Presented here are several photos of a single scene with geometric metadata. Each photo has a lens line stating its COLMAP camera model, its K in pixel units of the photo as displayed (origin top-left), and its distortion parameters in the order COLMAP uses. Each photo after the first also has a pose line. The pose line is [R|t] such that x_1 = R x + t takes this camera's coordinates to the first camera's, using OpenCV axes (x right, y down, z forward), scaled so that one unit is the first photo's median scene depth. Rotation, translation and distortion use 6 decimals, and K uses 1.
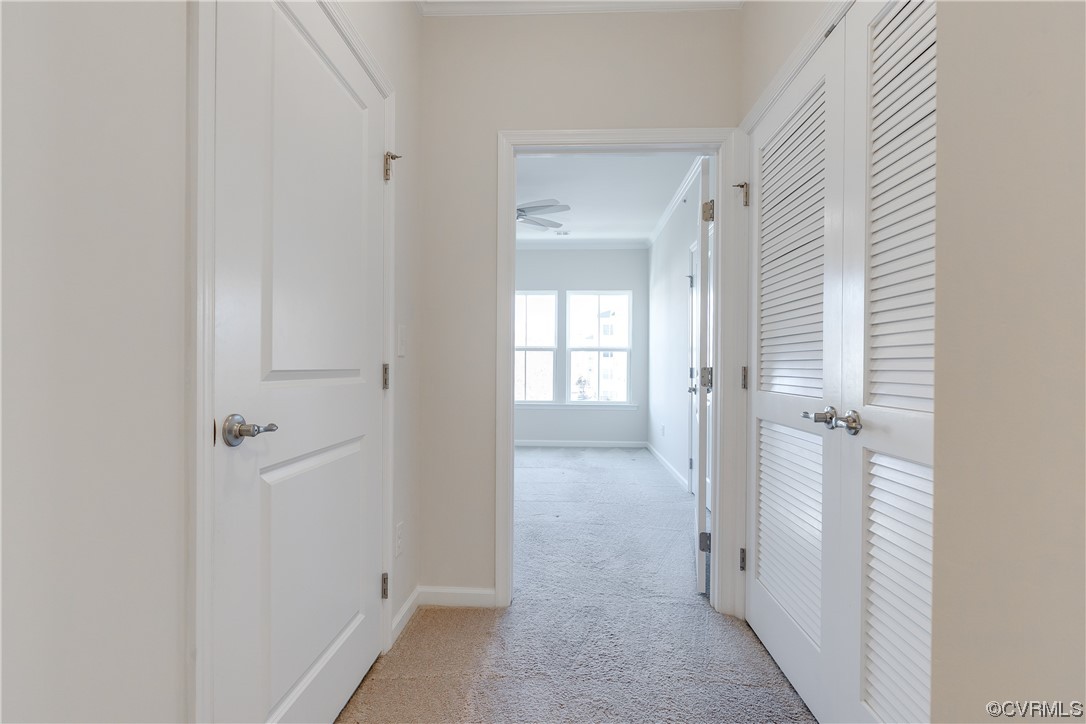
lens RADIAL K [[531.3, 0, 543.0], [0, 531.3, 362.9], [0, 0, 1]] dist [0.000293, 0.000003]
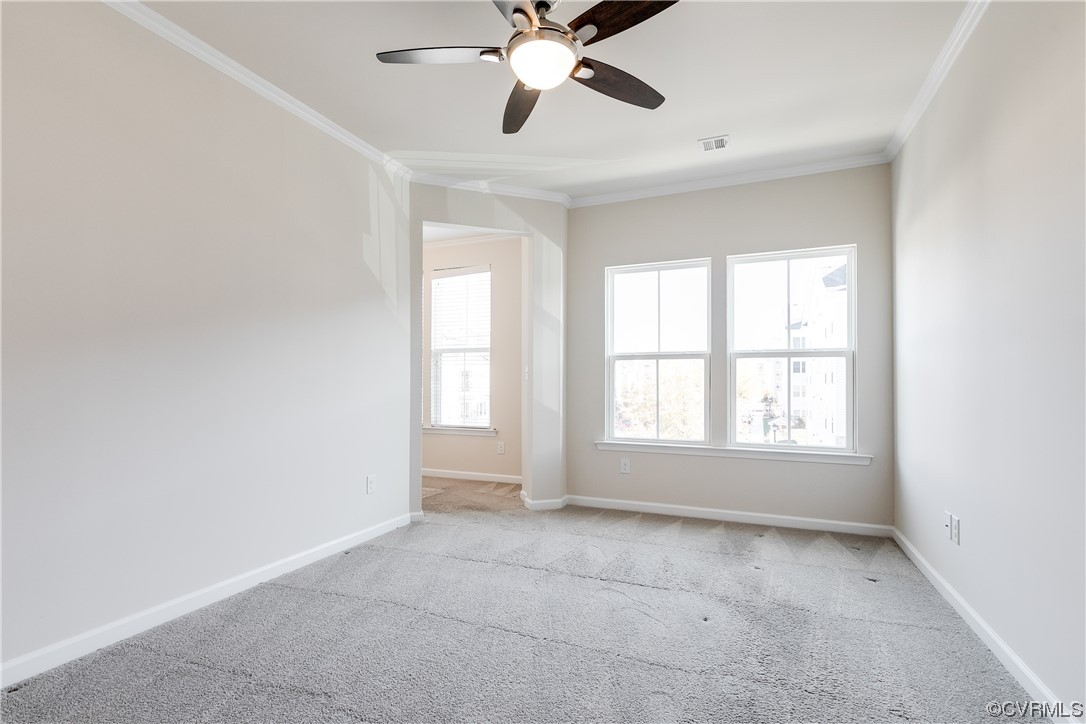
lens RADIAL K [[496.2, 0, 538.3], [0, 496.2, 376.6], [0, 0, 1]] dist [0.001990, -0.001256]
pose [[0.935179, -0.008798, -0.354067, 0.042041], [0.006353, 0.999947, -0.008066, 0.001771], [0.354119, 0.005294, 0.935185, 0.406659]]
